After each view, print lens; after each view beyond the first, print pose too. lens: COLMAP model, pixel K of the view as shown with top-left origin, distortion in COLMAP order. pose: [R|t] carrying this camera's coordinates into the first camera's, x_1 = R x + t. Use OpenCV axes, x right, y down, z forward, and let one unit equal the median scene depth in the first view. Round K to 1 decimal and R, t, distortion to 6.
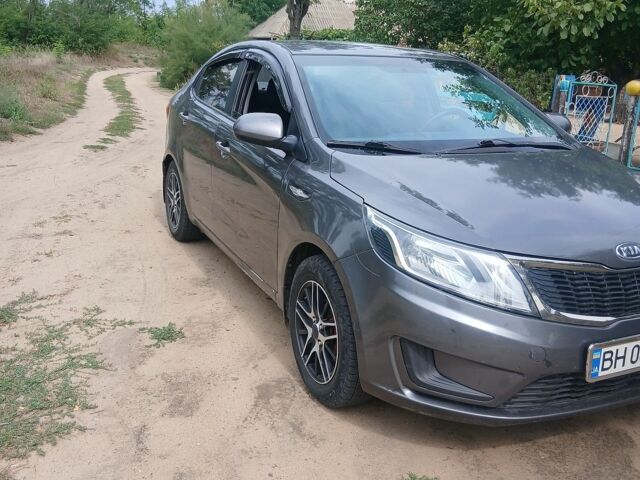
lens RADIAL K [[649.4, 0, 320.0], [0, 649.4, 240.0], [0, 0, 1]] dist [0.137304, -0.272146]
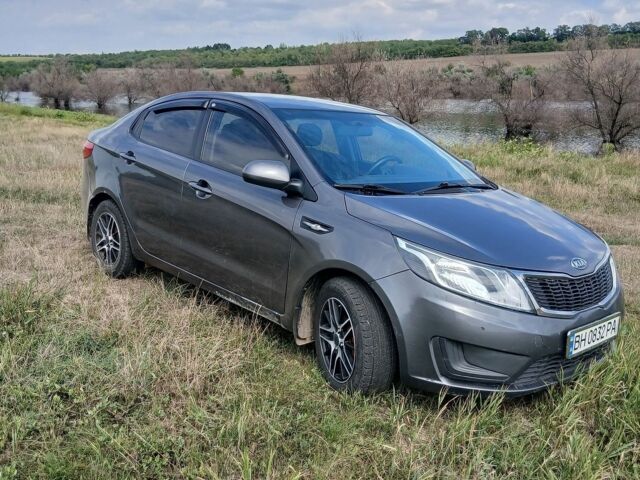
lens RADIAL K [[649.4, 0, 320.0], [0, 649.4, 240.0], [0, 0, 1]] dist [0.137304, -0.272146]
pose [[0.954807, -0.031591, 0.295542, -0.478951], [0.044889, 0.998257, -0.038316, -0.004299], [-0.293816, 0.049851, 0.954561, -0.177156]]
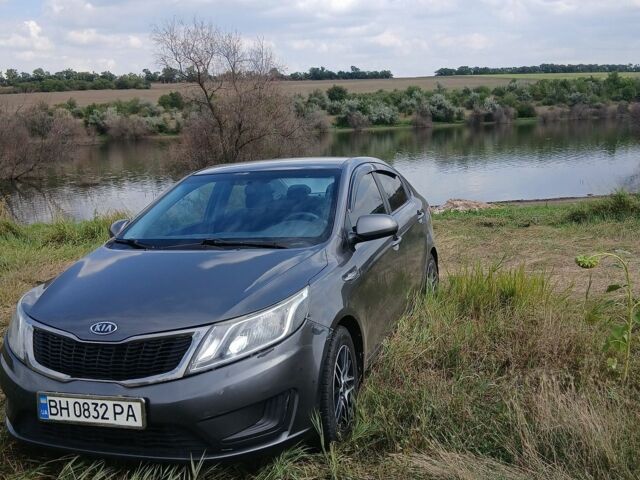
lens RADIAL K [[649.4, 0, 320.0], [0, 649.4, 240.0], [0, 0, 1]] dist [0.137304, -0.272146]
pose [[0.705686, 0.008449, -0.708475, 1.703514], [-0.110012, 0.989109, -0.097783, -0.074714], [0.699932, 0.146945, 0.698929, 0.400114]]
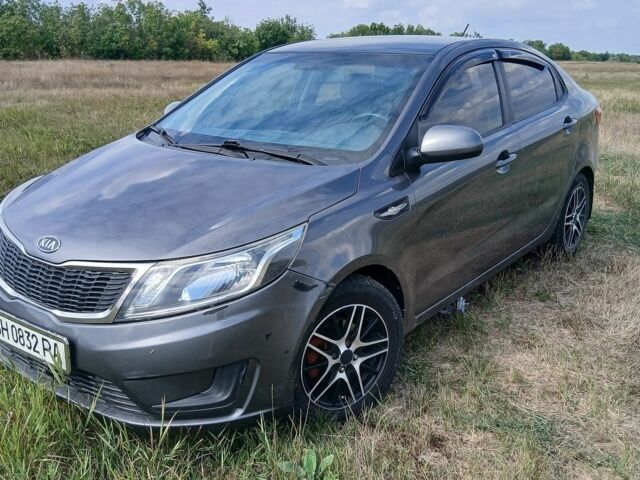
lens RADIAL K [[649.4, 0, 320.0], [0, 649.4, 240.0], [0, 0, 1]] dist [0.137304, -0.272146]
pose [[0.458626, 0.221908, -0.860476, 1.605389], [-0.220960, 0.966384, 0.131451, -0.226449], [0.860720, 0.129844, 0.492242, 0.885556]]
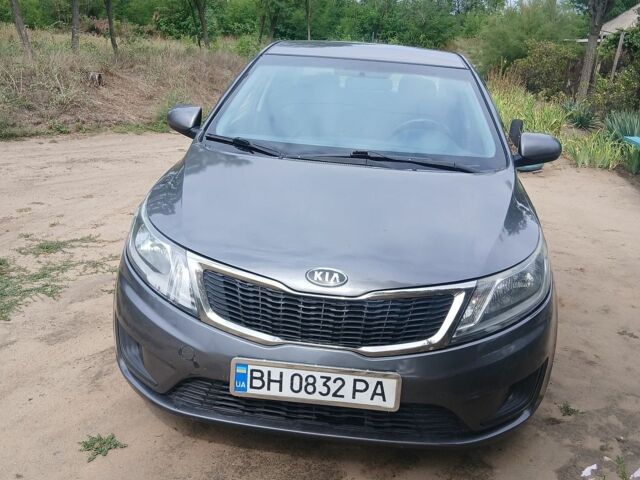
lens RADIAL K [[649.4, 0, 320.0], [0, 649.4, 240.0], [0, 0, 1]] dist [0.137304, -0.272146]
pose [[0.857179, 0.171822, -0.485512, 0.933151], [-0.169256, 0.984327, 0.049527, -0.082245], [0.486413, 0.039723, 0.872826, 0.191004]]
